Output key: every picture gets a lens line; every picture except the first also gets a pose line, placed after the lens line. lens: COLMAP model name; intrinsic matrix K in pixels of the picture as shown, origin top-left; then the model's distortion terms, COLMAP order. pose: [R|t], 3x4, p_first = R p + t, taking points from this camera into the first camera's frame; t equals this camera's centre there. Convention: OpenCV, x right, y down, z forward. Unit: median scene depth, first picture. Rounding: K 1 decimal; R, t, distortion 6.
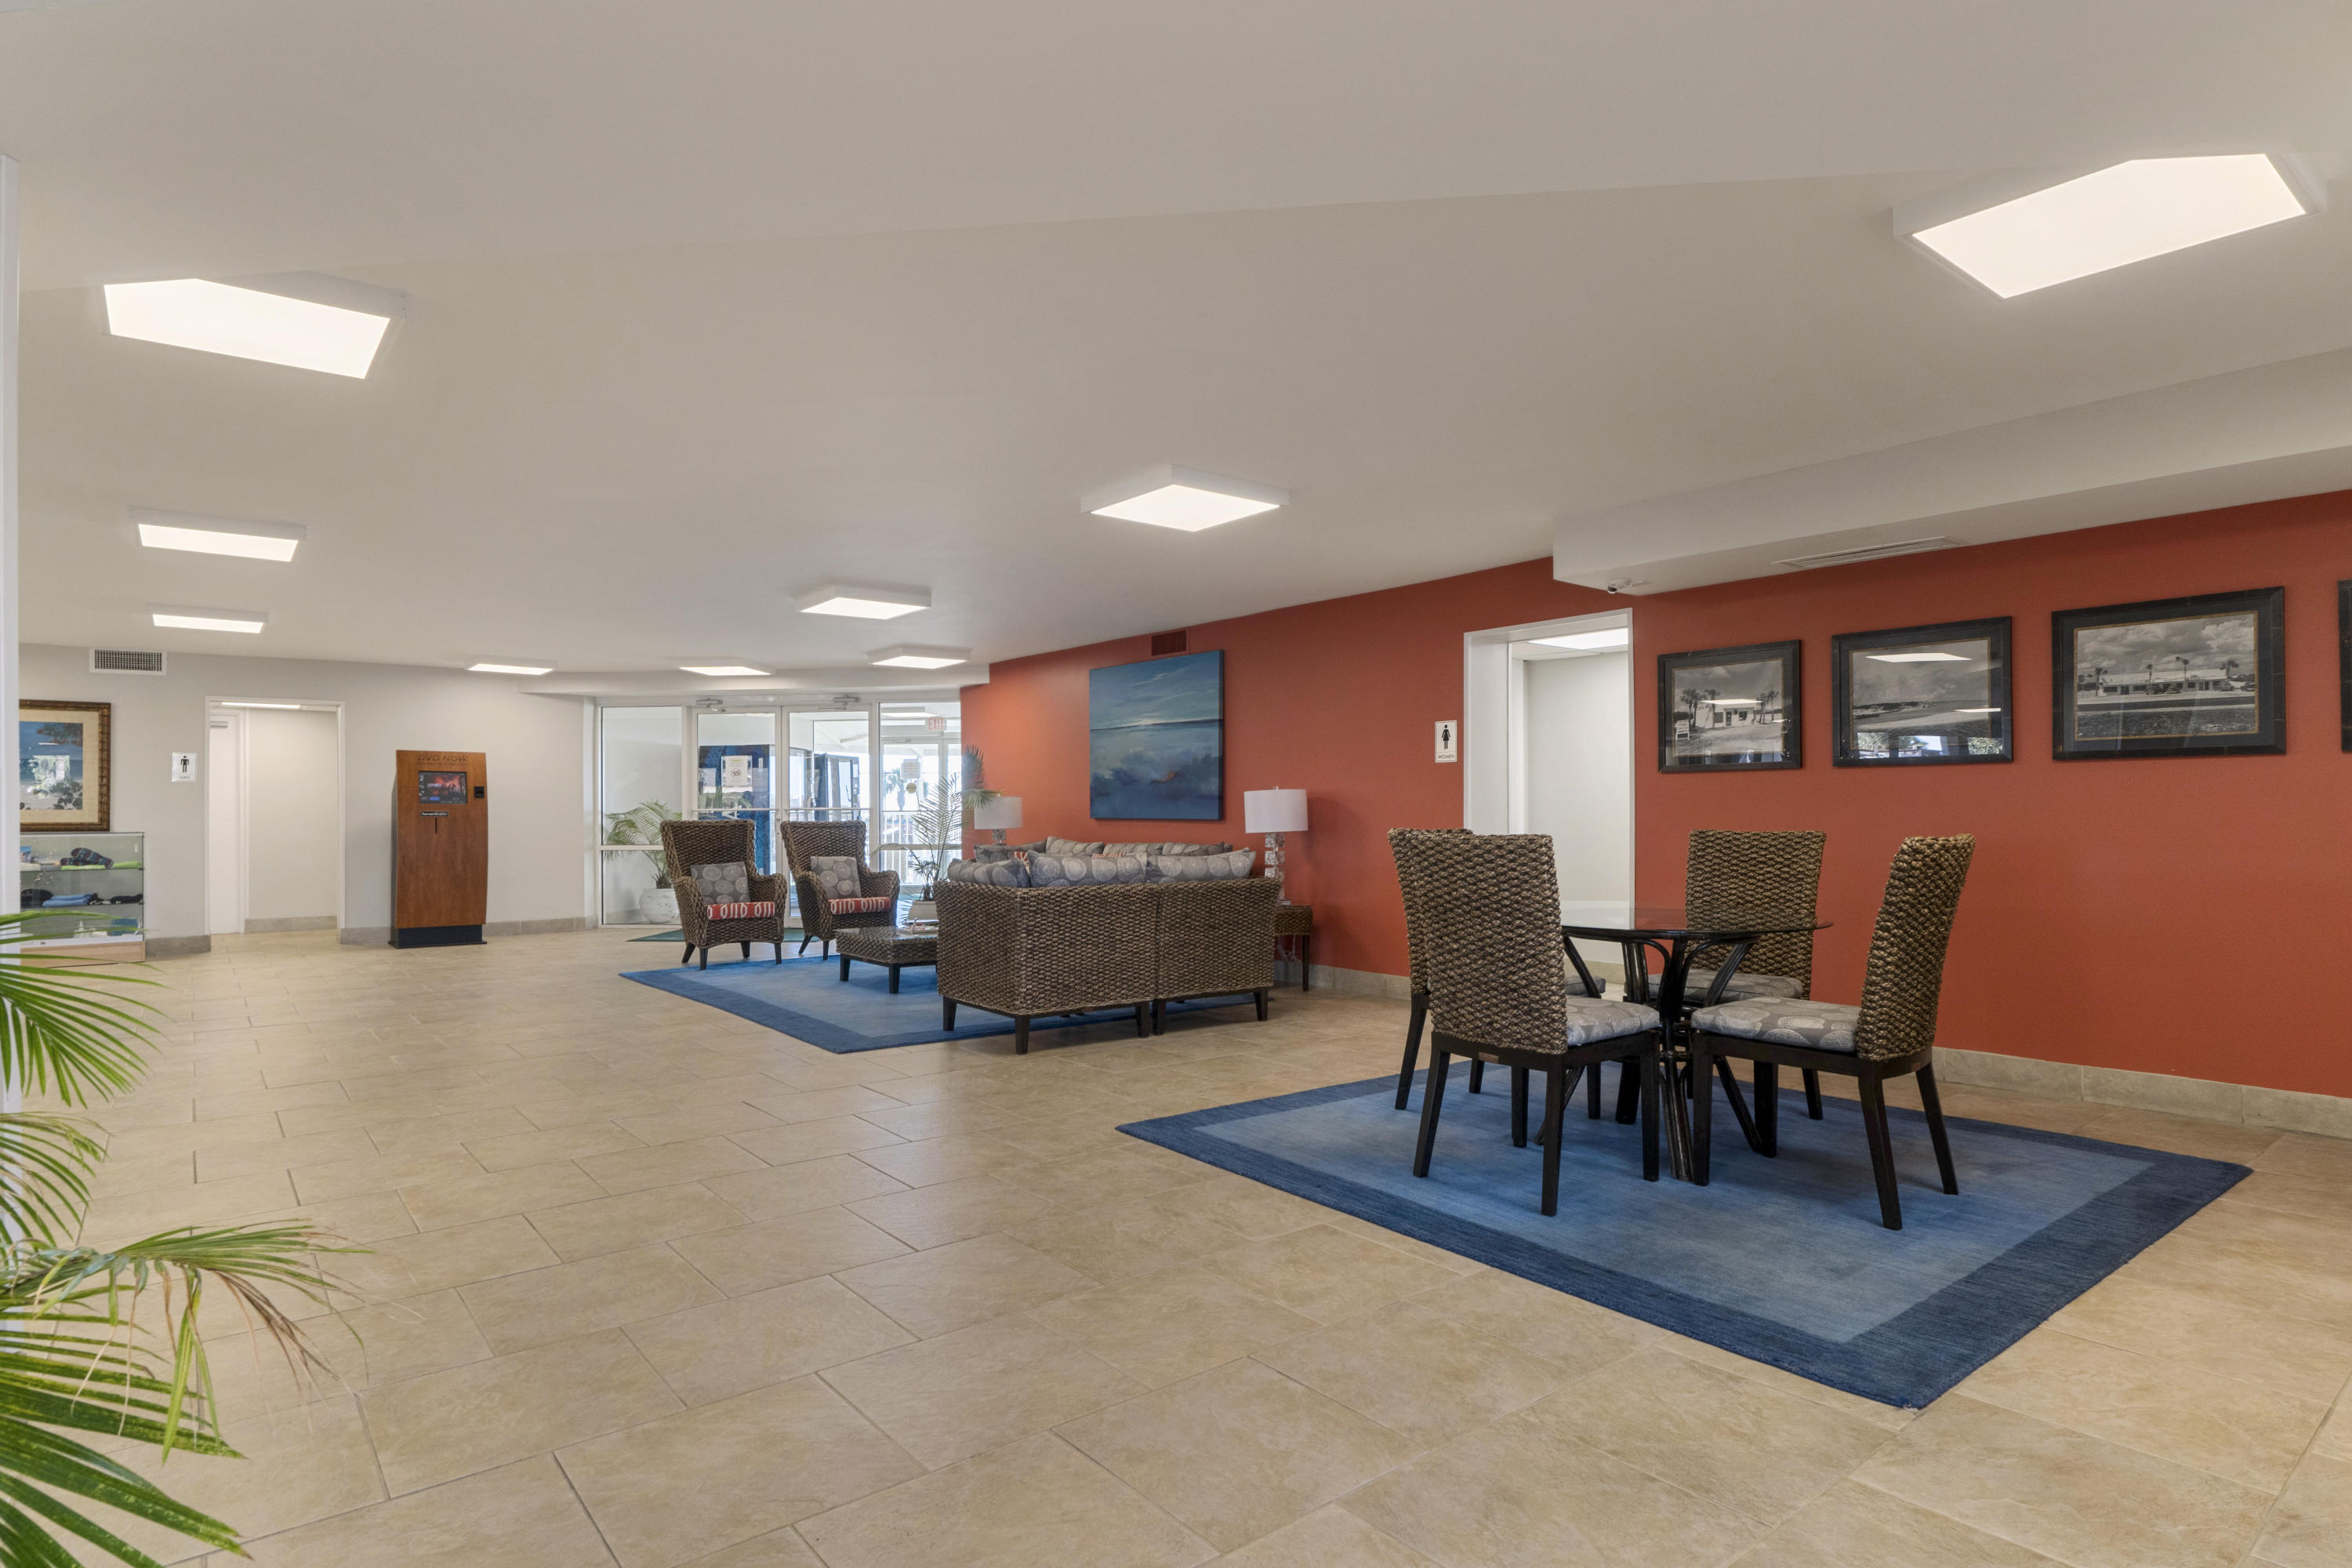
lens RADIAL K [[1266.5, 0, 1190.0], [0, 1266.5, 818.0], [0, 0, 1]] dist [-0.000787, 0.000200]
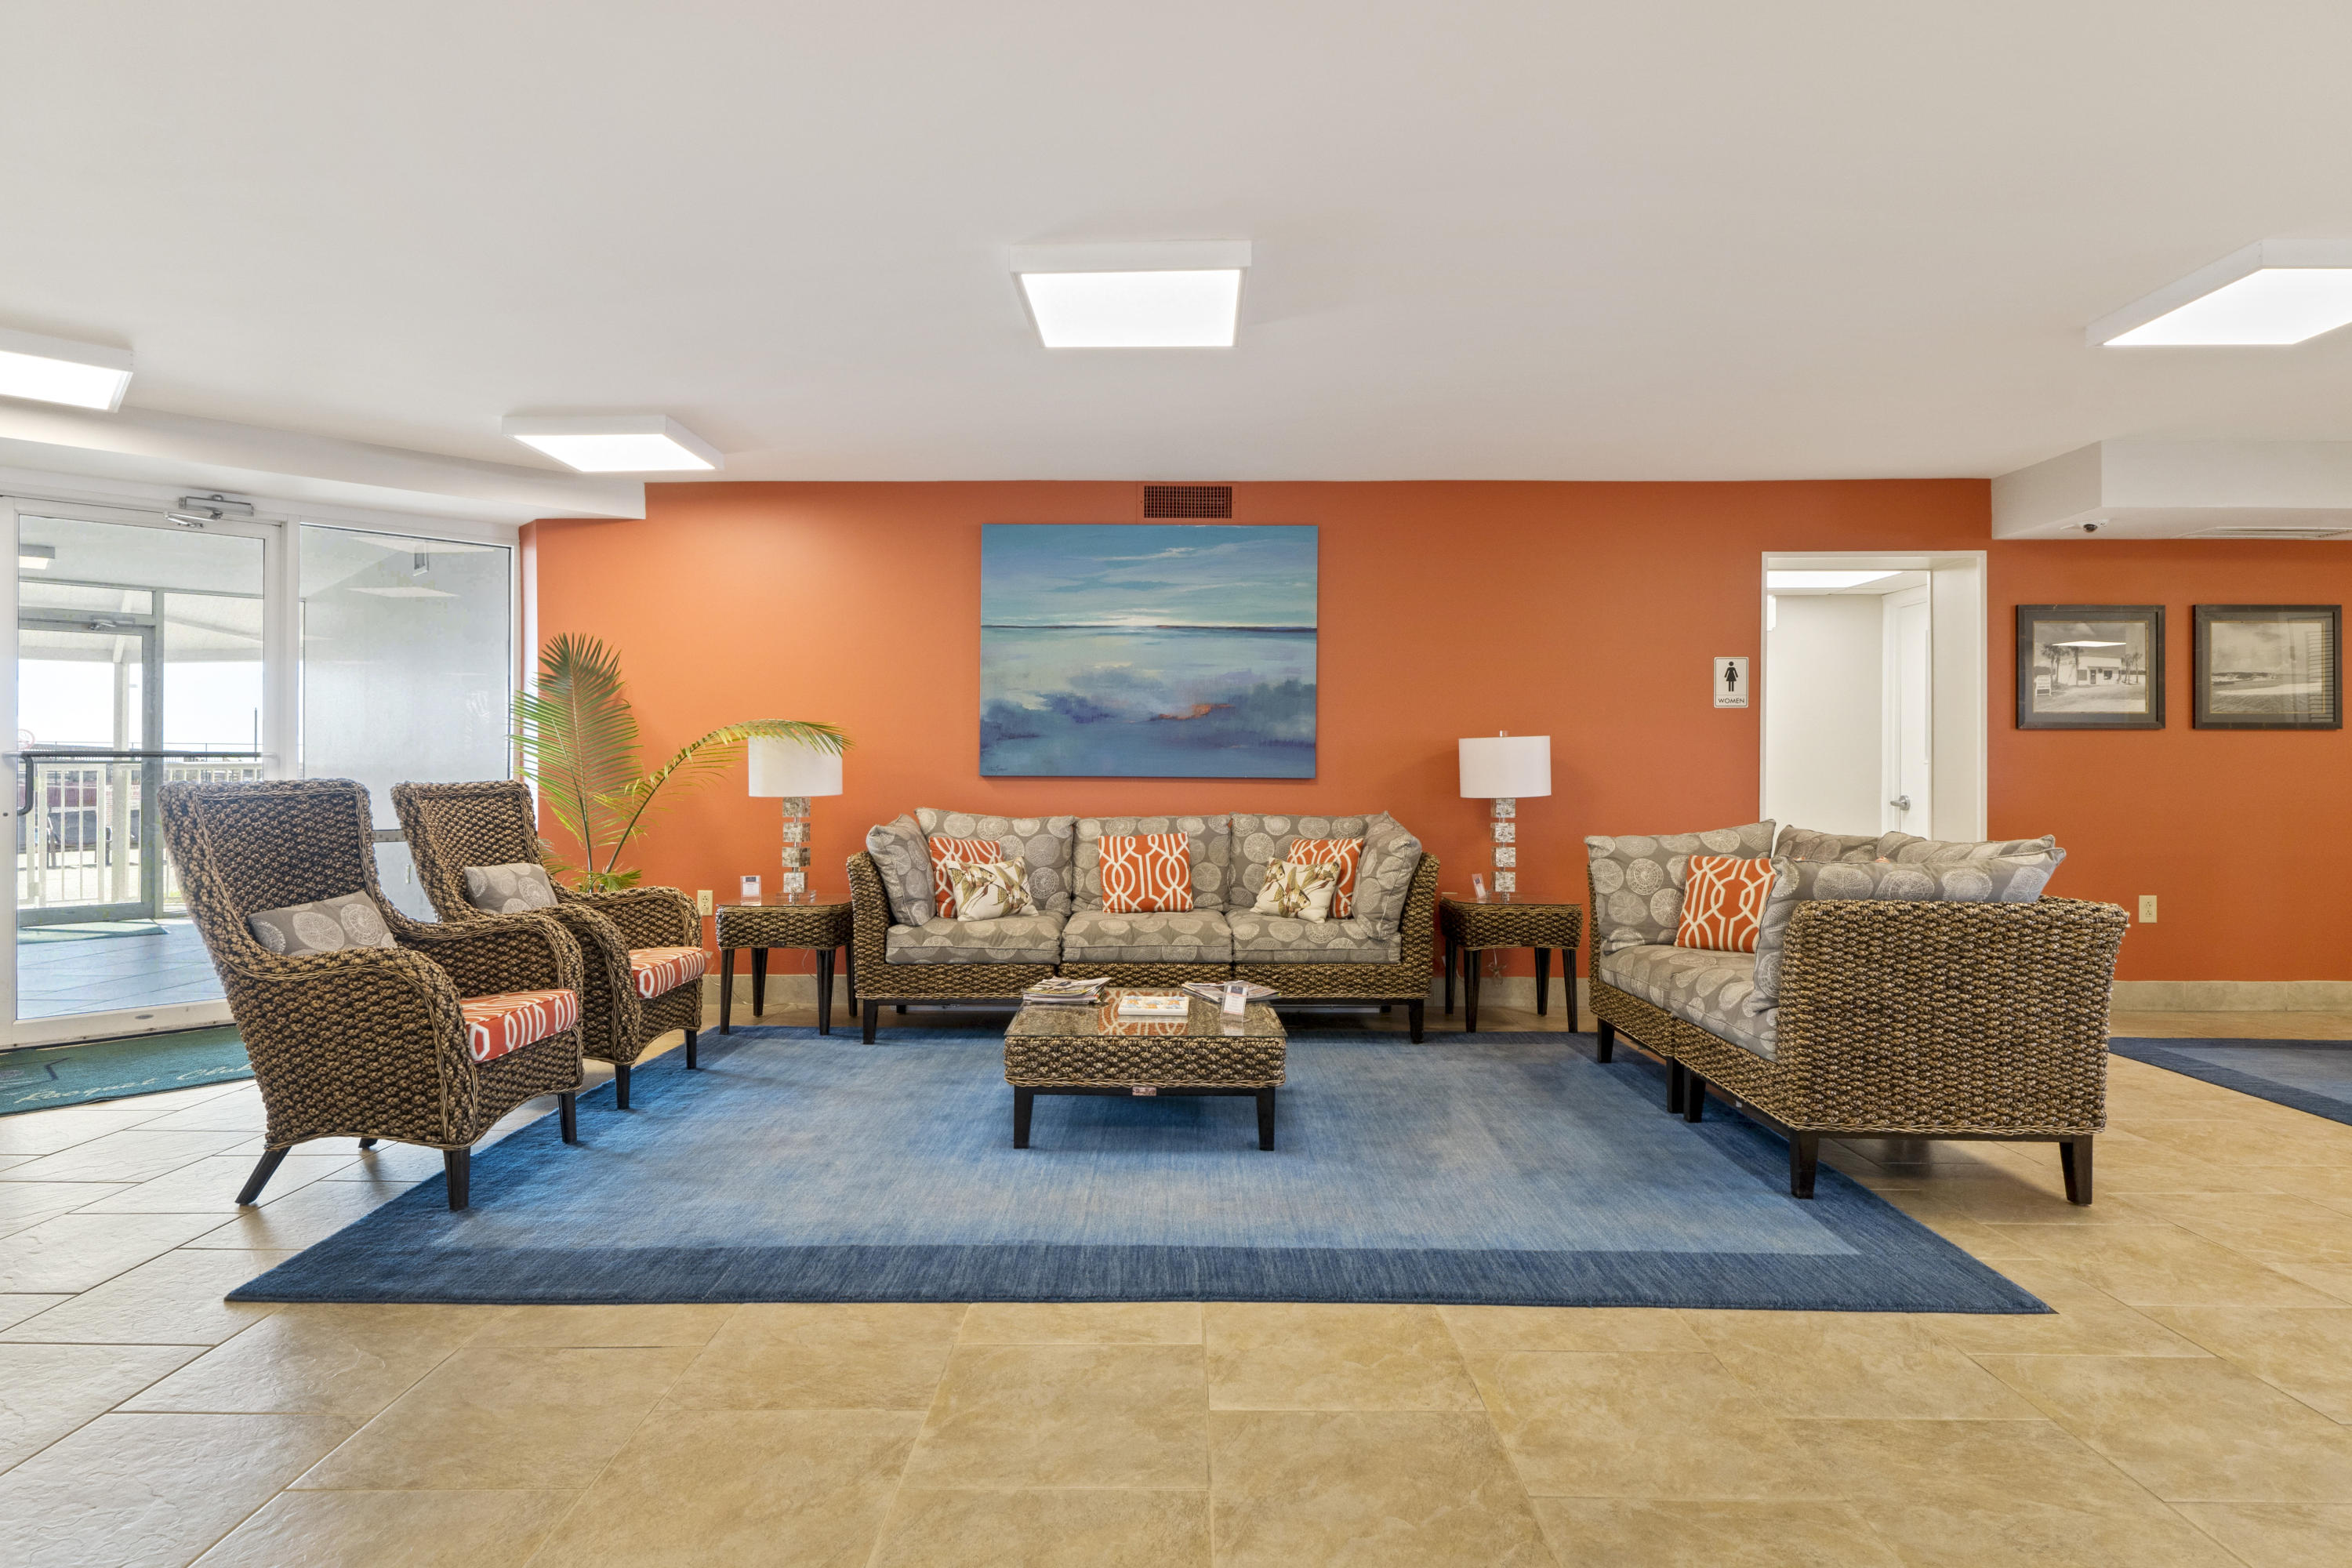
lens RADIAL K [[1266.5, 0, 1180.2], [0, 1266.5, 747.2], [0, 0, 1]] dist [-0.000787, 0.000200]
pose [[0.632181, 0.014865, 0.774678, -0.656154], [-0.001482, 0.999837, -0.017977, -0.003615], [-0.774819, 0.010217, 0.632101, 0.765889]]
